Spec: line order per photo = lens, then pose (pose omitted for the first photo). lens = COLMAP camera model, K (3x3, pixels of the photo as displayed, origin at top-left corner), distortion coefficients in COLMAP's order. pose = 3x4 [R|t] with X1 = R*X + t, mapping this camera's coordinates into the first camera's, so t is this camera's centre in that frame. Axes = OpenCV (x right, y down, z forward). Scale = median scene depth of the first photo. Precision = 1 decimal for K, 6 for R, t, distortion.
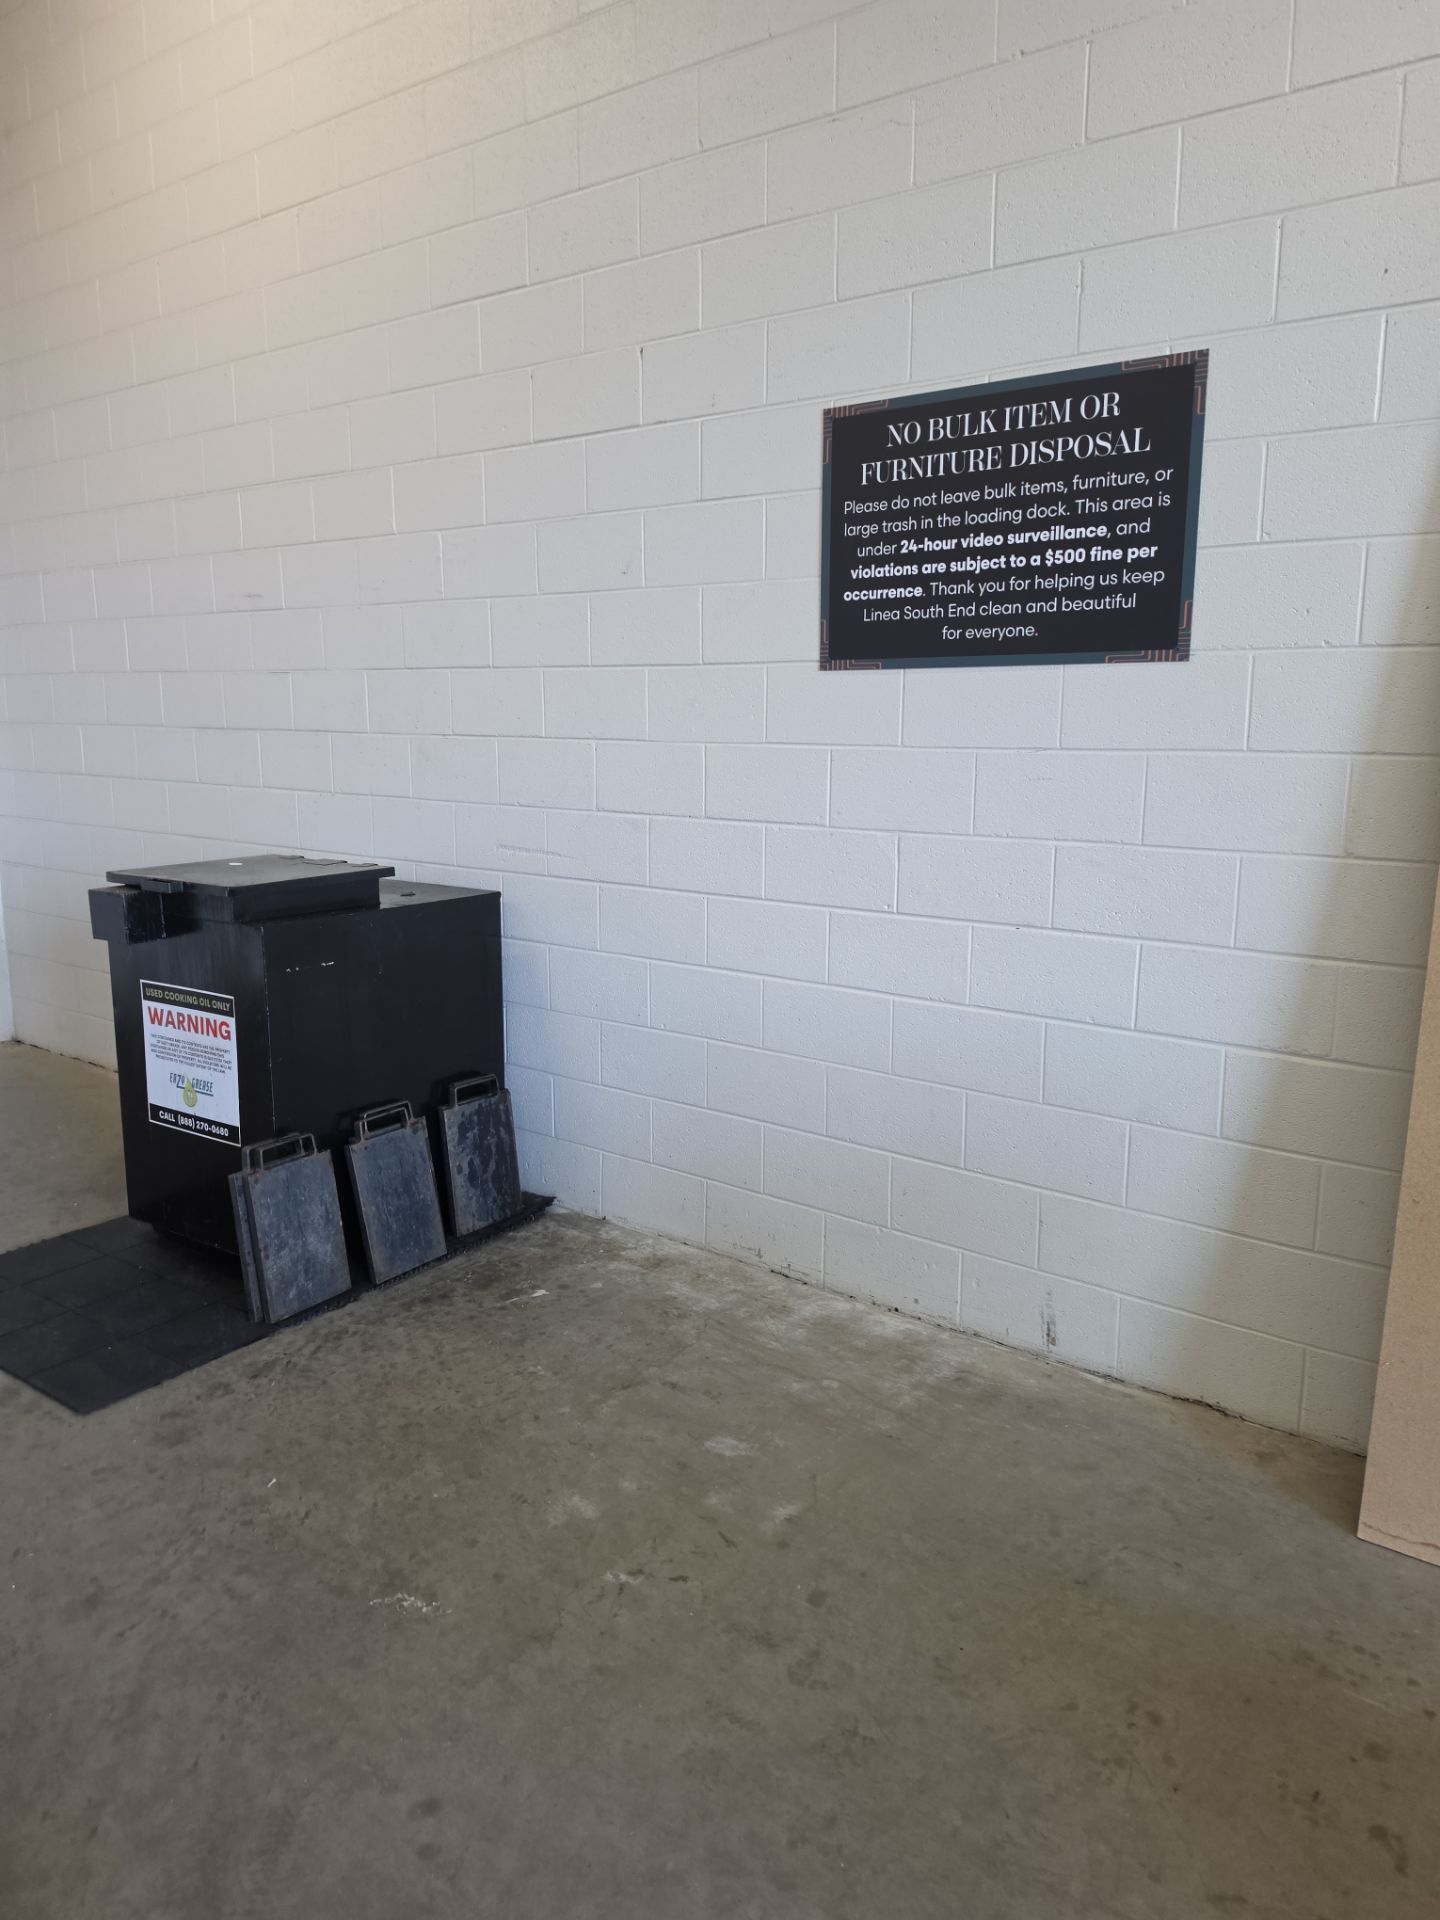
lens RADIAL K [[1419.0, 0, 716.9], [0, 1419.0, 966.9], [0, 0, 1]] dist [-0.020990, -0.008116]
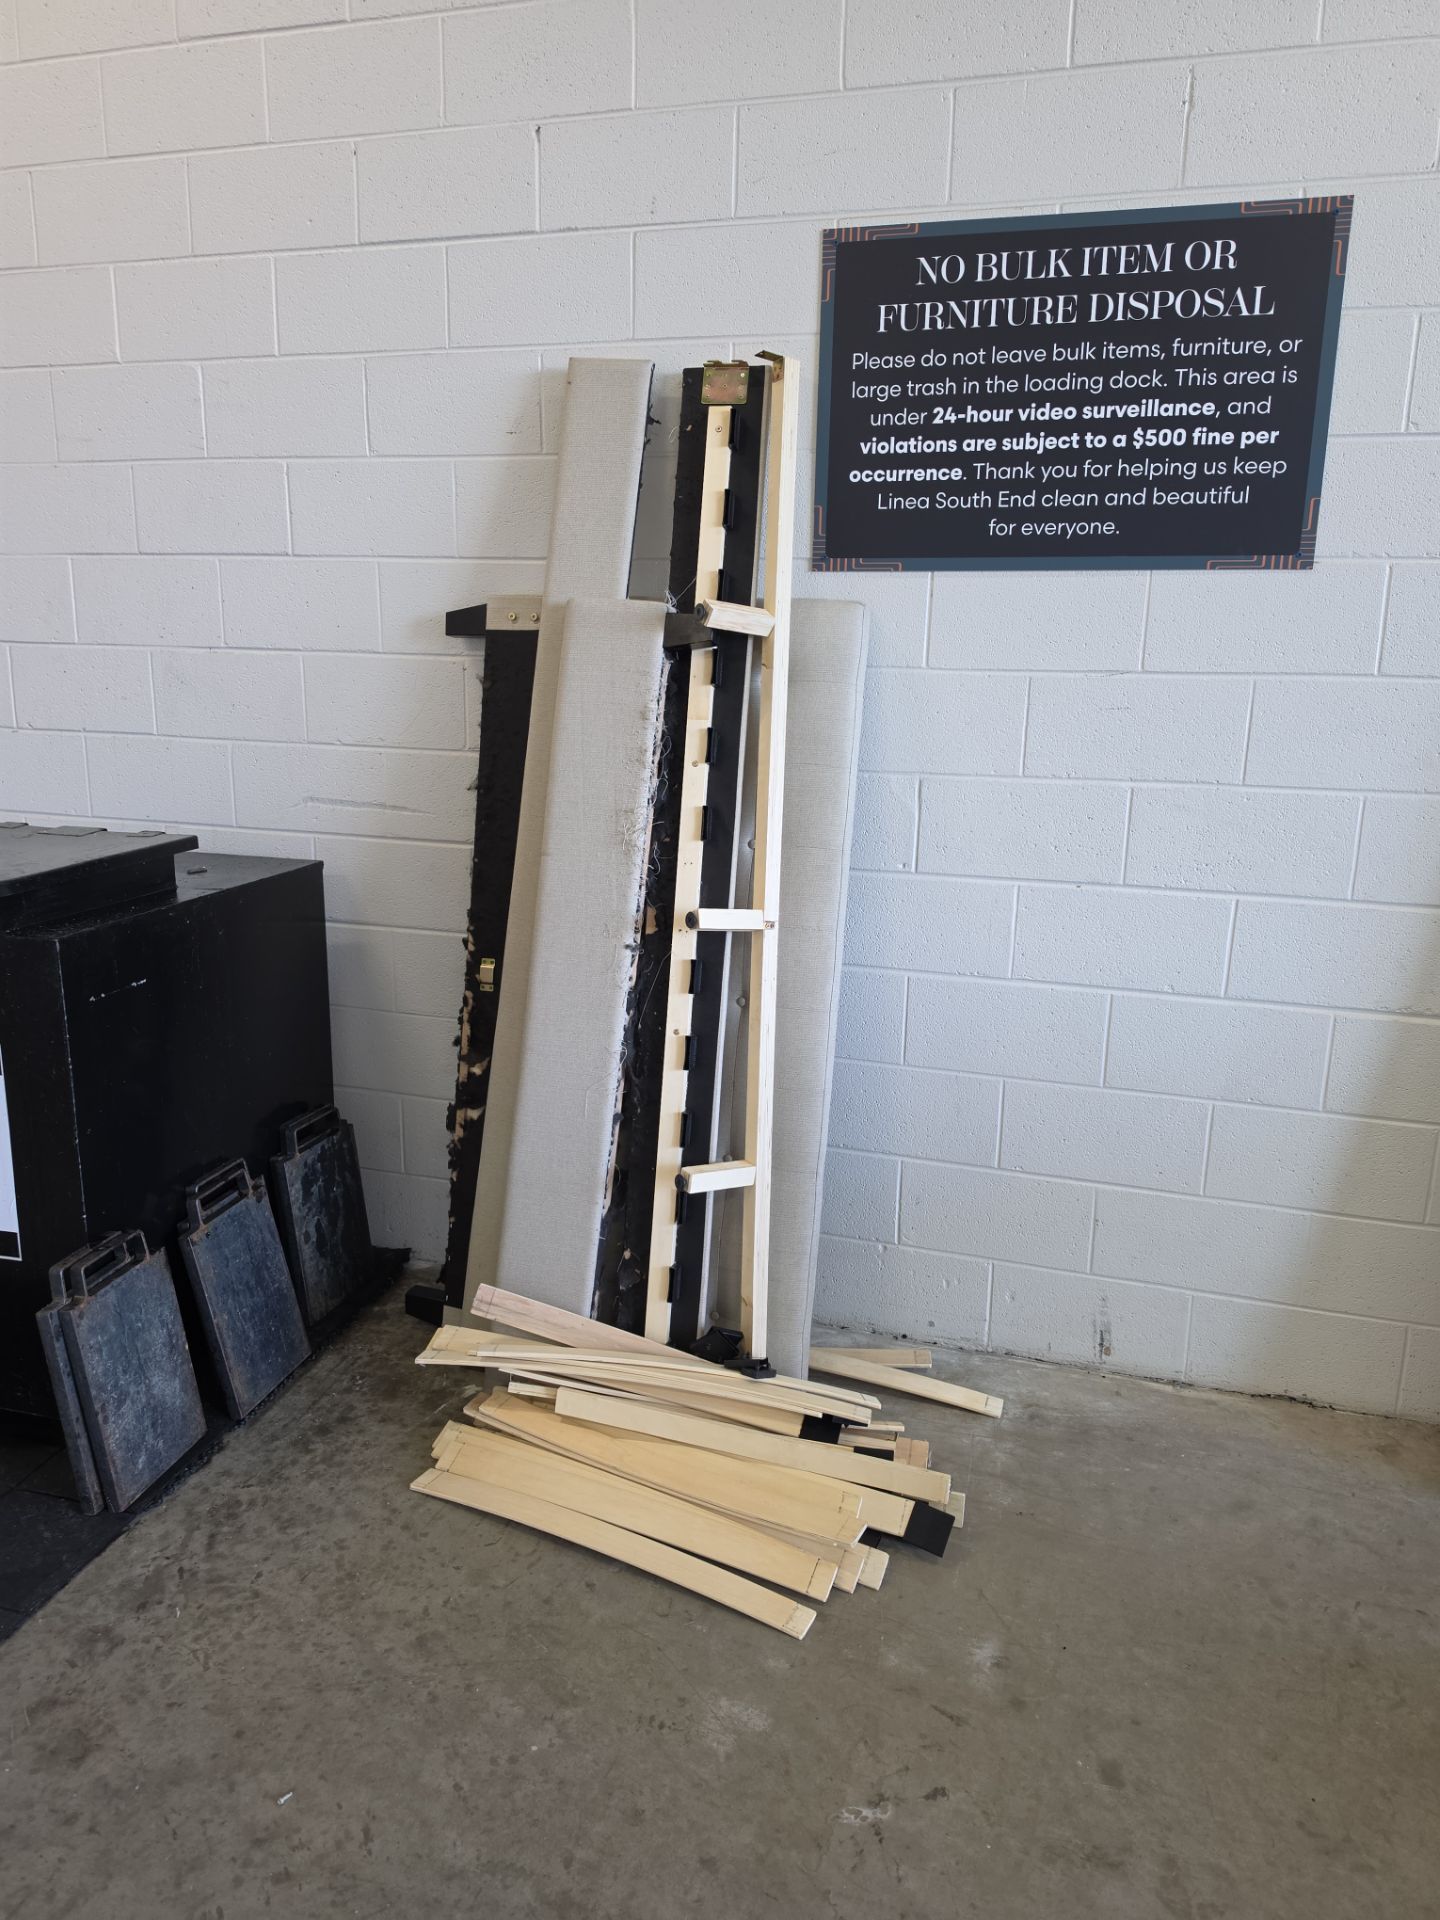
lens RADIAL K [[1419.0, 0, 721.0], [0, 1419.0, 960.6], [0, 0, 1]] dist [-0.020990, -0.008116]
pose [[0.931118, -0.075286, 0.356863, -0.297523], [0.053532, 0.996077, 0.070466, -0.054992], [-0.360768, -0.046508, 0.931495, 0.295620]]
